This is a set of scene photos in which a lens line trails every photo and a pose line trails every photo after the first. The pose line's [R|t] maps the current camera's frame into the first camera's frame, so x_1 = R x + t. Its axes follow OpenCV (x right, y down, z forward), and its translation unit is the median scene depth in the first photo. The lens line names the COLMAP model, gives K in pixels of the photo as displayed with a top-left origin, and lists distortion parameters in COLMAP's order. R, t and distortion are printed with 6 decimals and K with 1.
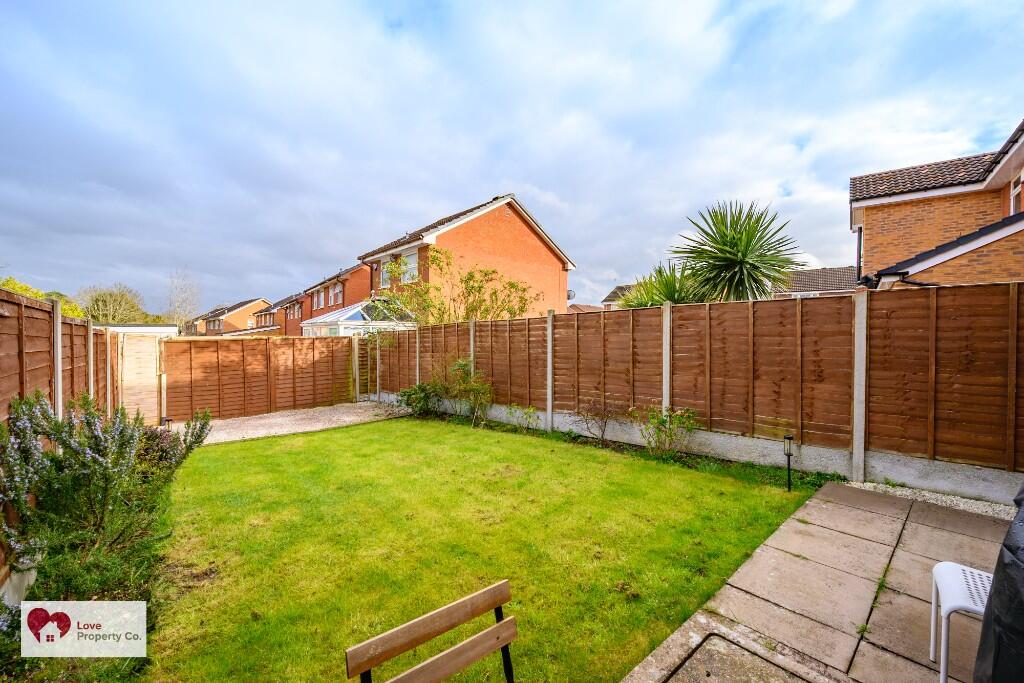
lens RADIAL K [[414.8, 0, 512.0], [0, 414.8, 341.5], [0, 0, 1]] dist [-0.000331, -0.000098]
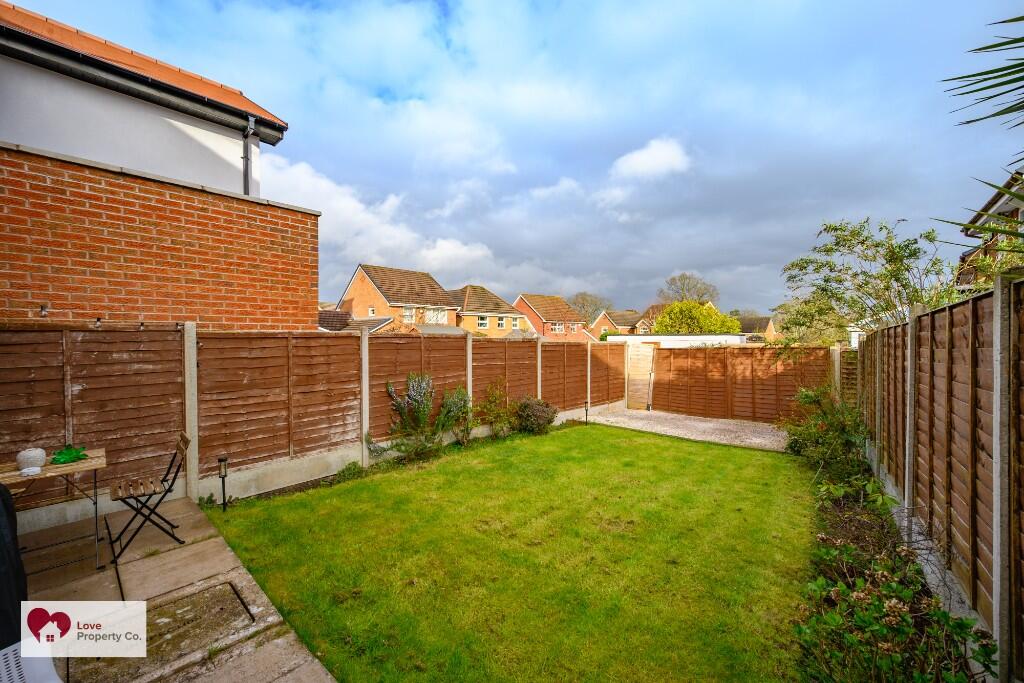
lens RADIAL K [[401.9, 0, 512.8], [0, 401.9, 347.1], [0, 0, 1]] dist [-0.000166, -0.000204]
pose [[0.112324, 0.019267, -0.993485, 0.678392], [-0.009080, 0.999790, 0.018363, -0.043847], [0.993630, 0.006958, 0.112476, 0.641387]]
